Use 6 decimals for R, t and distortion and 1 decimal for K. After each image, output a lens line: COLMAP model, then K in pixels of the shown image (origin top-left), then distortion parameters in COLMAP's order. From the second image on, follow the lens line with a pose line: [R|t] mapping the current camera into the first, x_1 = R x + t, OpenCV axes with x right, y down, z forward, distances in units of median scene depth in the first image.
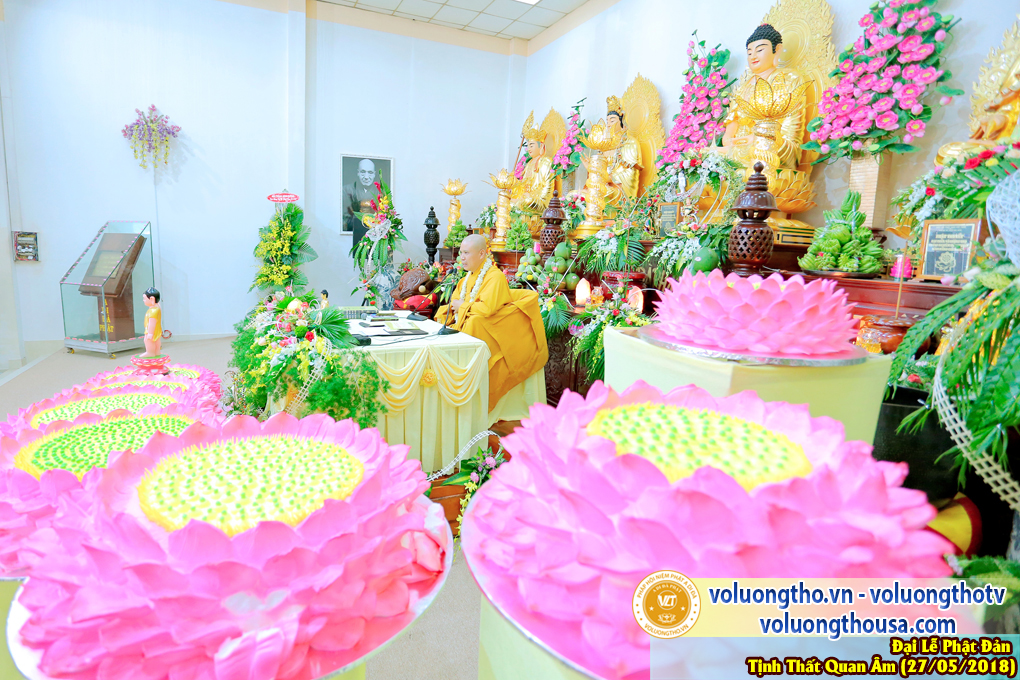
lens RADIAL K [[507.8, 0, 485.9], [0, 507.8, 323.1], [0, 0, 1]] dist [-0.057281, 0.019354]
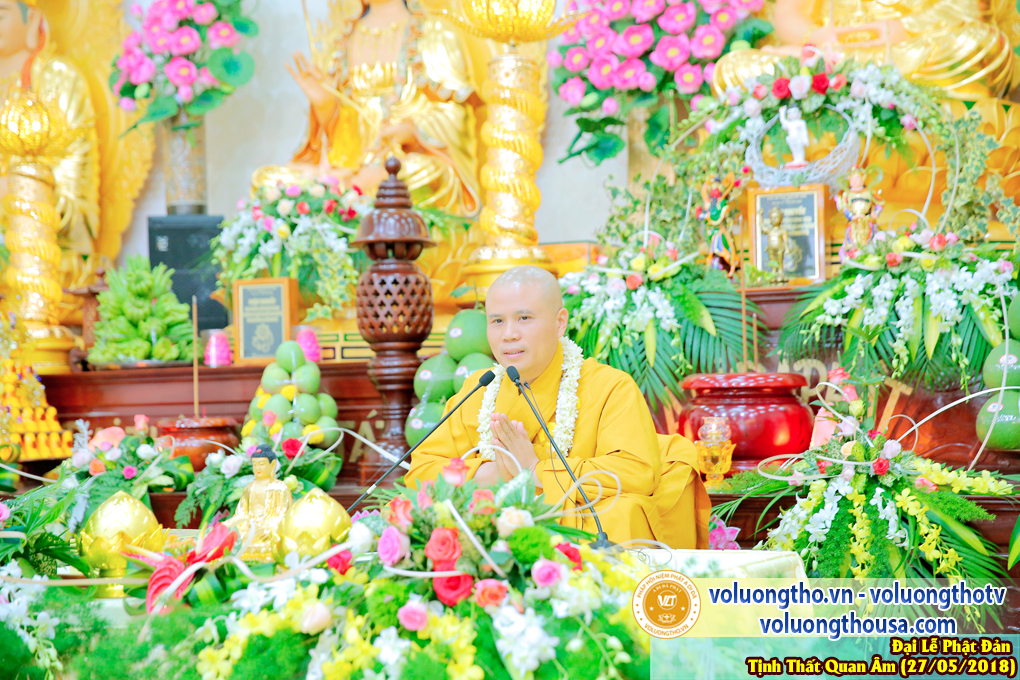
lens RADIAL K [[1834.1, 0, 493.6], [0, 1834.1, 328.5], [0, 0, 1]] dist [0.206398, 0.000000]
pose [[0.797711, -0.027053, 0.602432, -0.515219], [0.142754, 0.979070, -0.145062, 0.023088], [-0.585899, 0.201717, 0.784877, 0.070111]]
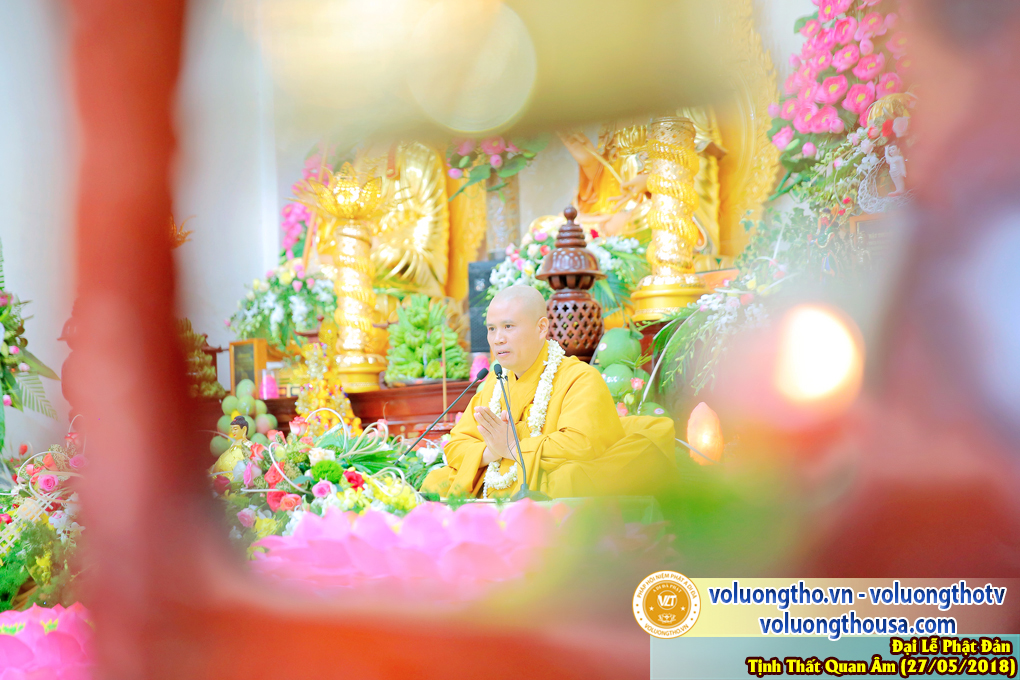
lens RADIAL K [[1834.1, 0, 519.2], [0, 1834.1, 346.5], [0, 0, 1]] dist [0.206398, 0.000000]
pose [[0.946709, -0.044292, 0.319032, -0.358615], [0.113109, 0.973134, -0.200540, 0.126214], [-0.301578, 0.225938, 0.926284, -0.283826]]
